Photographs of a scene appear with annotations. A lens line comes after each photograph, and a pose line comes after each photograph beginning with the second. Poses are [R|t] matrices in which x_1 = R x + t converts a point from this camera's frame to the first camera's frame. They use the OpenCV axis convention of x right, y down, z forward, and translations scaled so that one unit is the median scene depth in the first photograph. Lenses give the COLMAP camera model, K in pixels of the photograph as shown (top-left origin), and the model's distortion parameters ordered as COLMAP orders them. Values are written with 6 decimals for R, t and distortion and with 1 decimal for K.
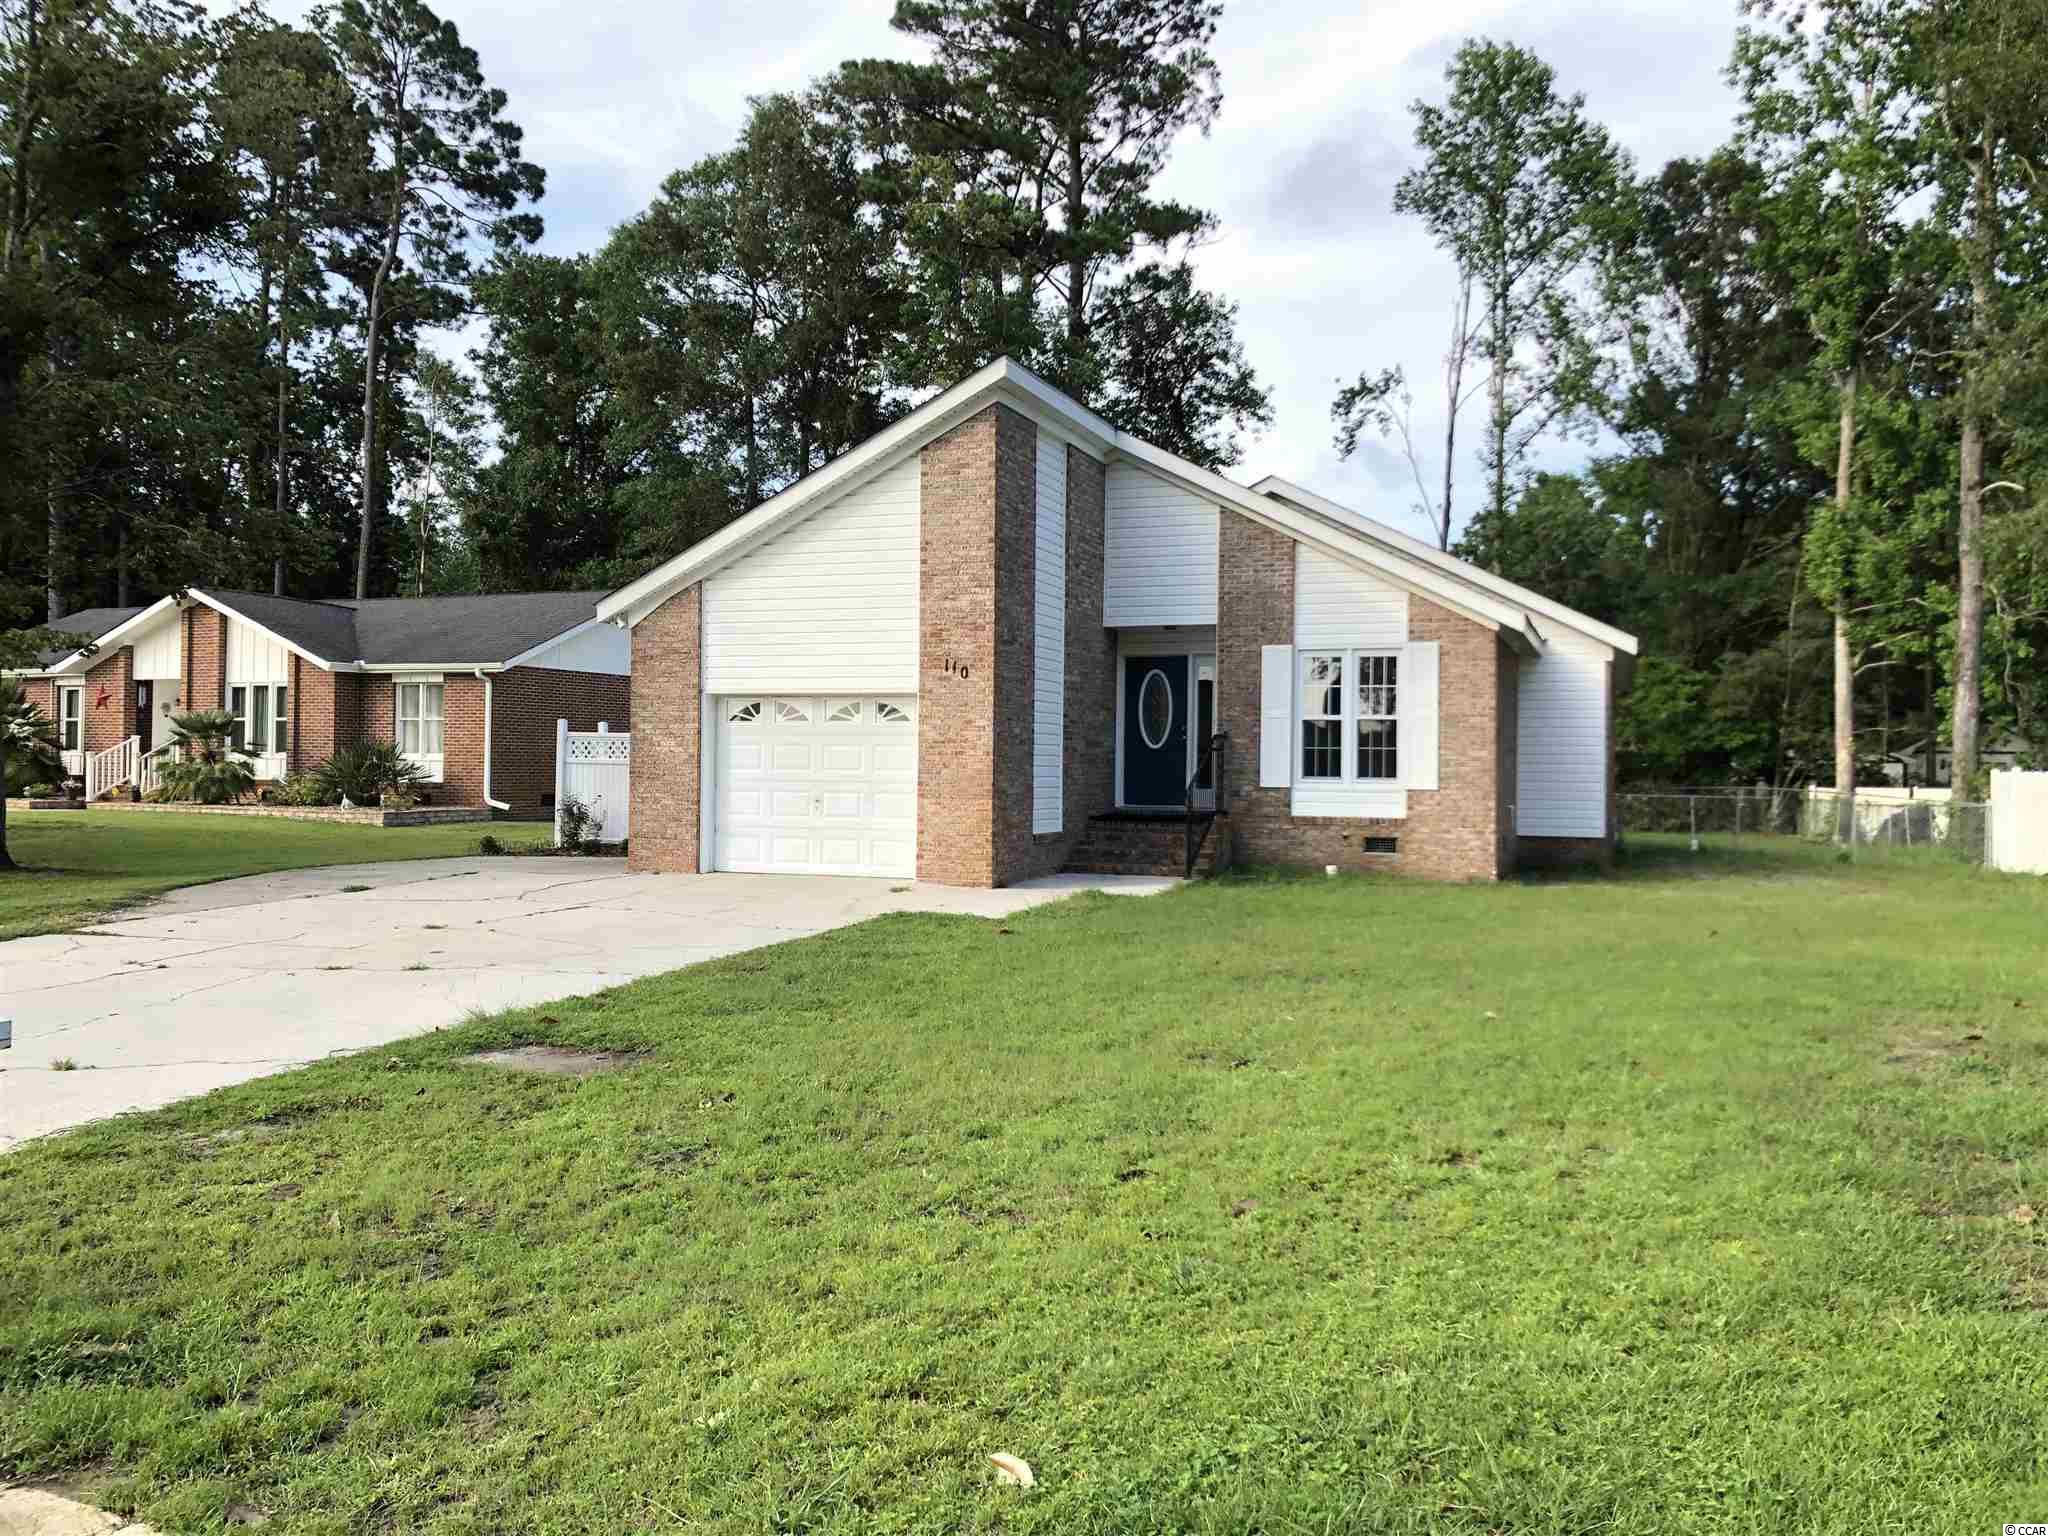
lens RADIAL K [[1665.9, 0, 1024.0], [0, 1665.9, 768.0], [0, 0, 1]] dist [0.039852, -0.043965]
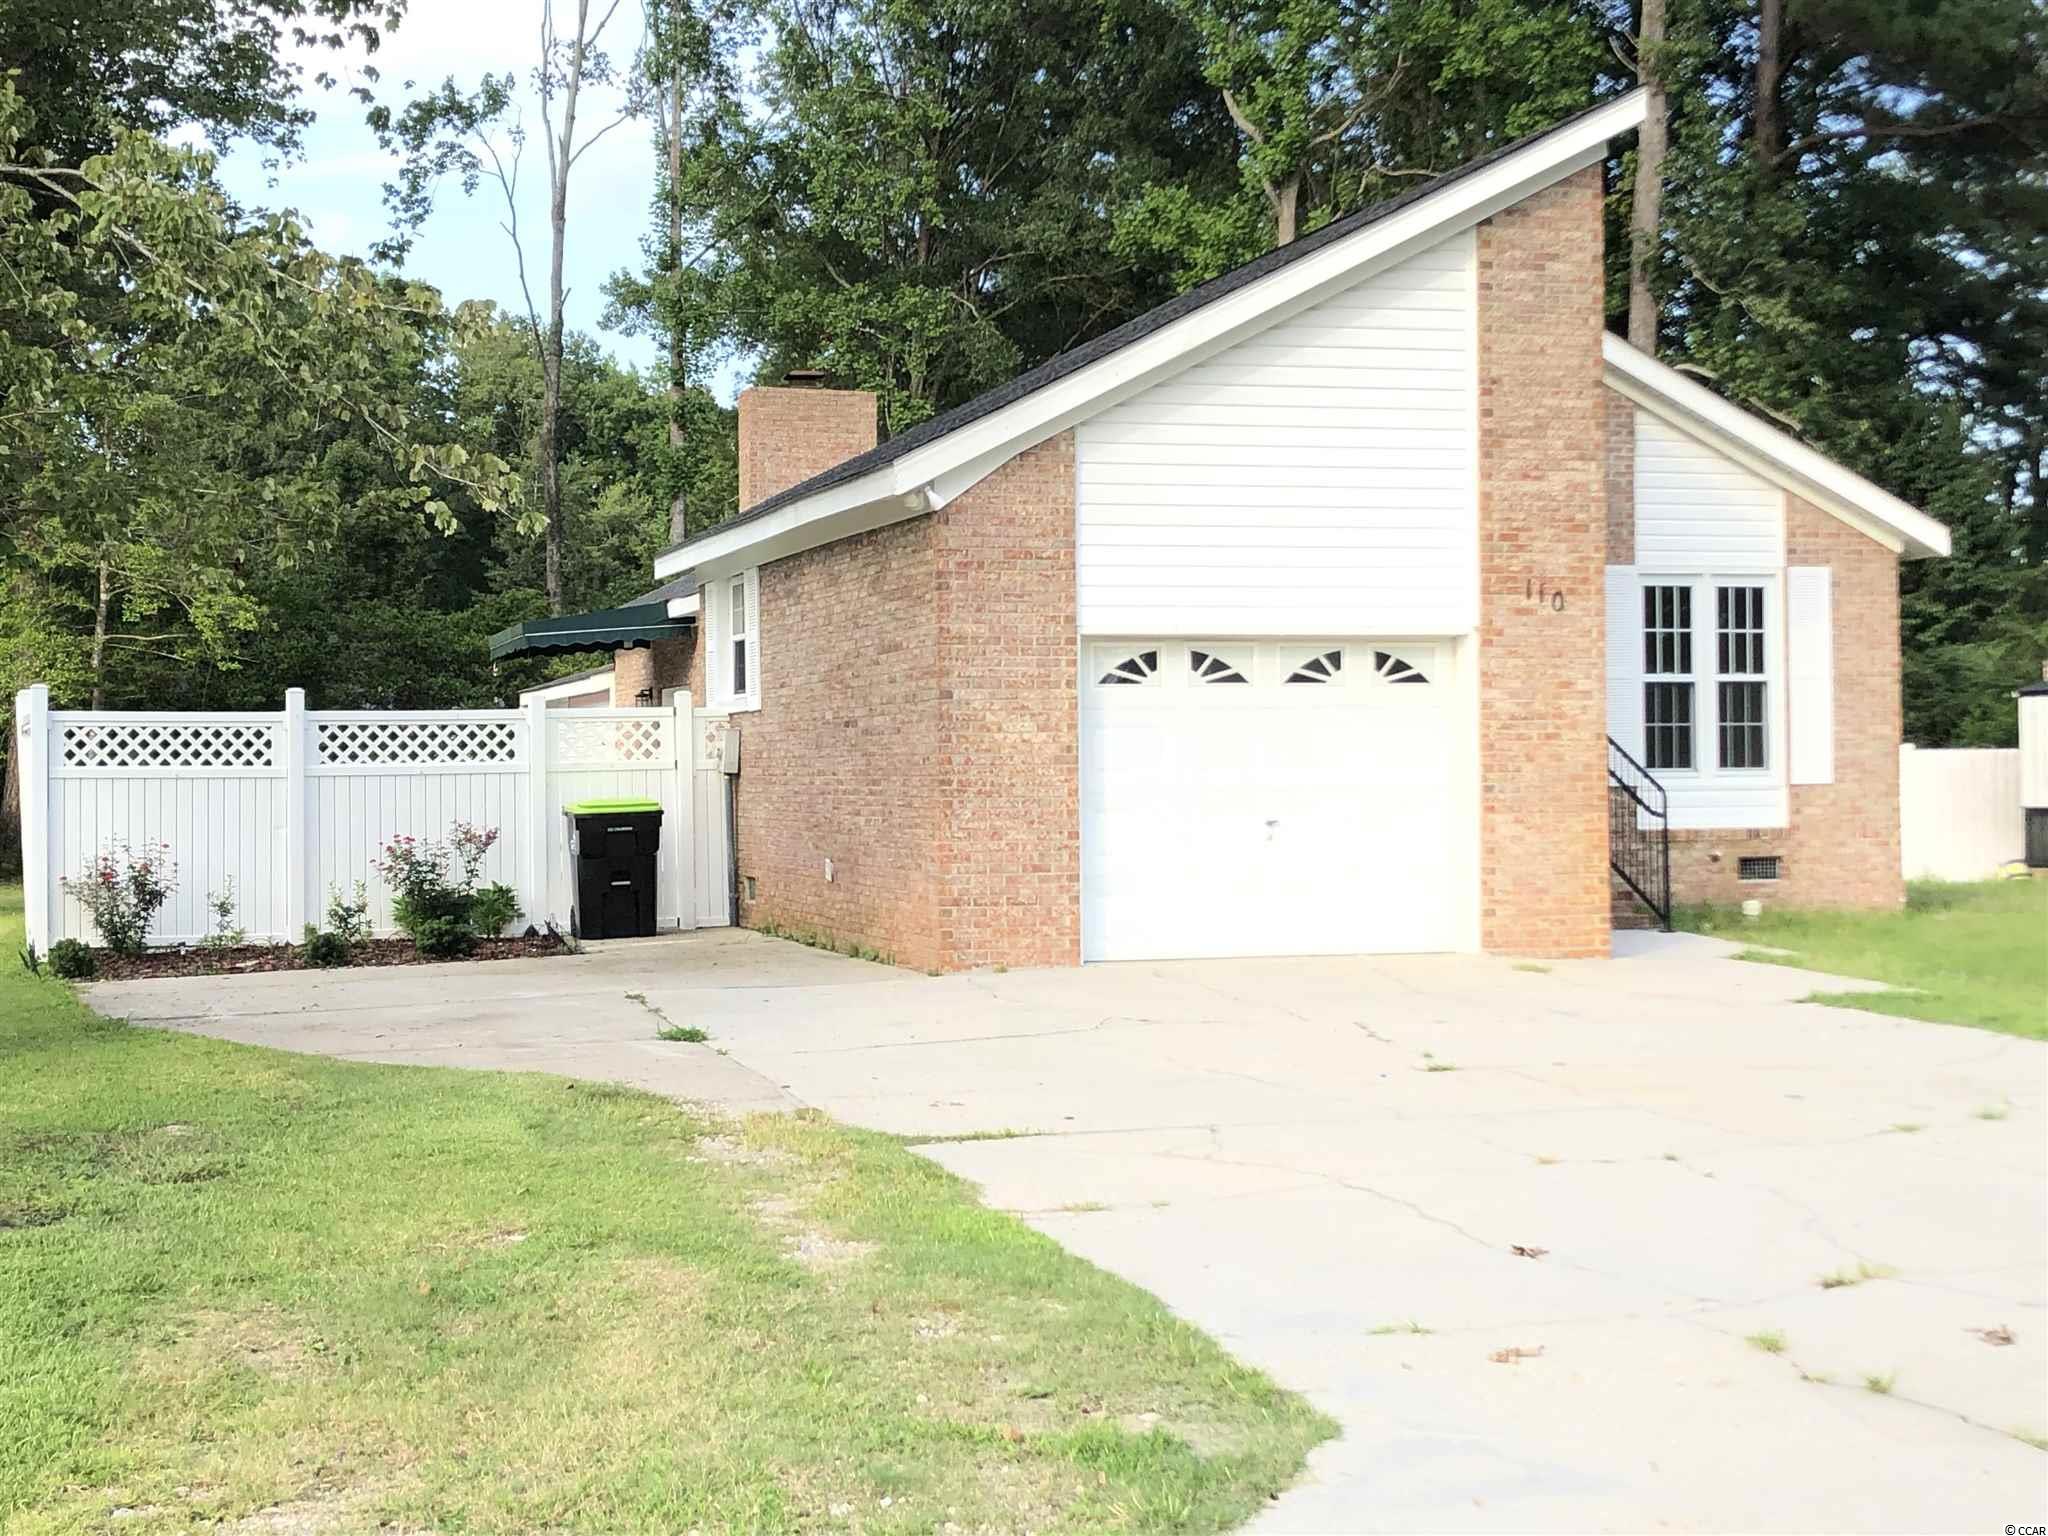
lens RADIAL K [[2933.2, 0, 1024.0], [0, 2933.2, 768.0], [0, 0, 1]] dist [0.017964, -0.005208]
pose [[0.794136, -0.019124, 0.607440, -0.743523], [0.020180, 0.999783, 0.005094, -0.006010], [-0.607406, 0.008213, 0.794349, 0.248214]]
